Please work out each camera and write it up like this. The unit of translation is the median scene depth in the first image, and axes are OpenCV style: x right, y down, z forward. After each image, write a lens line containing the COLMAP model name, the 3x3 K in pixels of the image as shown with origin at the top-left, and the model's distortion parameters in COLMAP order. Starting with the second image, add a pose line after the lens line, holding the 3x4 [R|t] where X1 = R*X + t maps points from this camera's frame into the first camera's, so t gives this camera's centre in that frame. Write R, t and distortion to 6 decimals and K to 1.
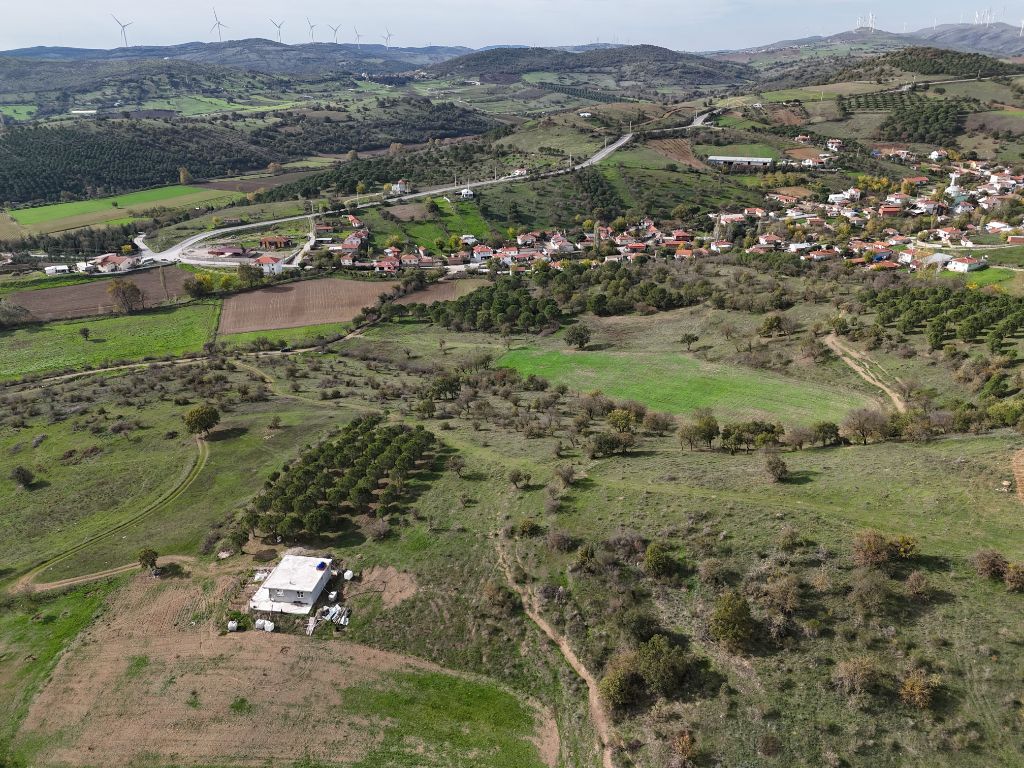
lens RADIAL K [[752.9, 0, 514.8], [0, 752.9, 381.4], [0, 0, 1]] dist [0.072975, -0.067318]
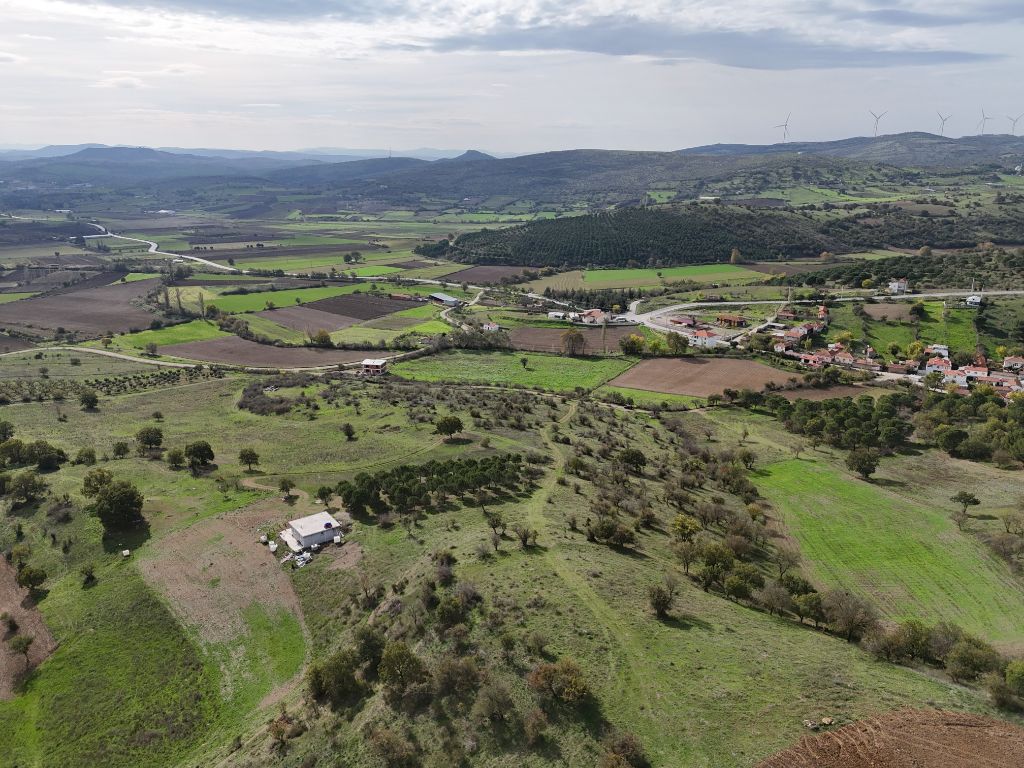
lens RADIAL K [[752.9, 0, 514.8], [0, 752.9, 381.4], [0, 0, 1]] dist [0.072975, -0.067318]
pose [[0.706660, 0.208107, -0.676257, 0.220954], [-0.279645, 0.960098, 0.003237, -0.024537], [0.649947, 0.186824, 0.736659, 0.055099]]
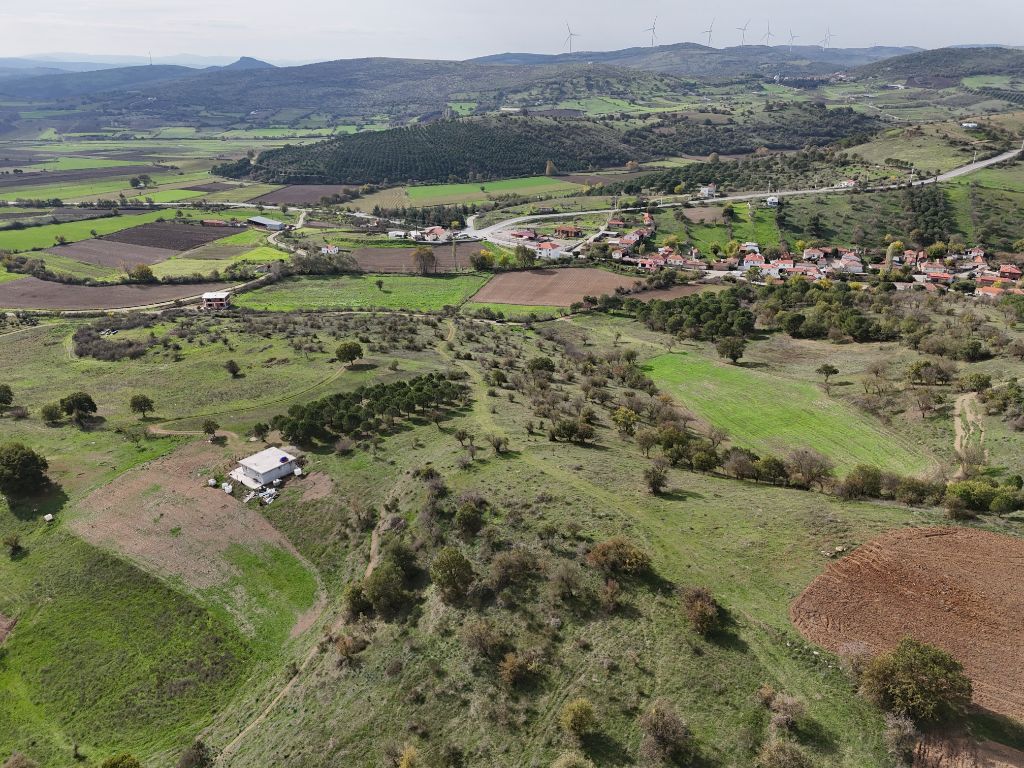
lens RADIAL K [[752.9, 0, 514.8], [0, 752.9, 381.4], [0, 0, 1]] dist [0.072975, -0.067318]
pose [[0.867408, 0.196480, -0.457164, 0.175613], [-0.197997, 0.979162, 0.045152, -0.005526], [0.456509, 0.051352, 0.888235, 0.010382]]
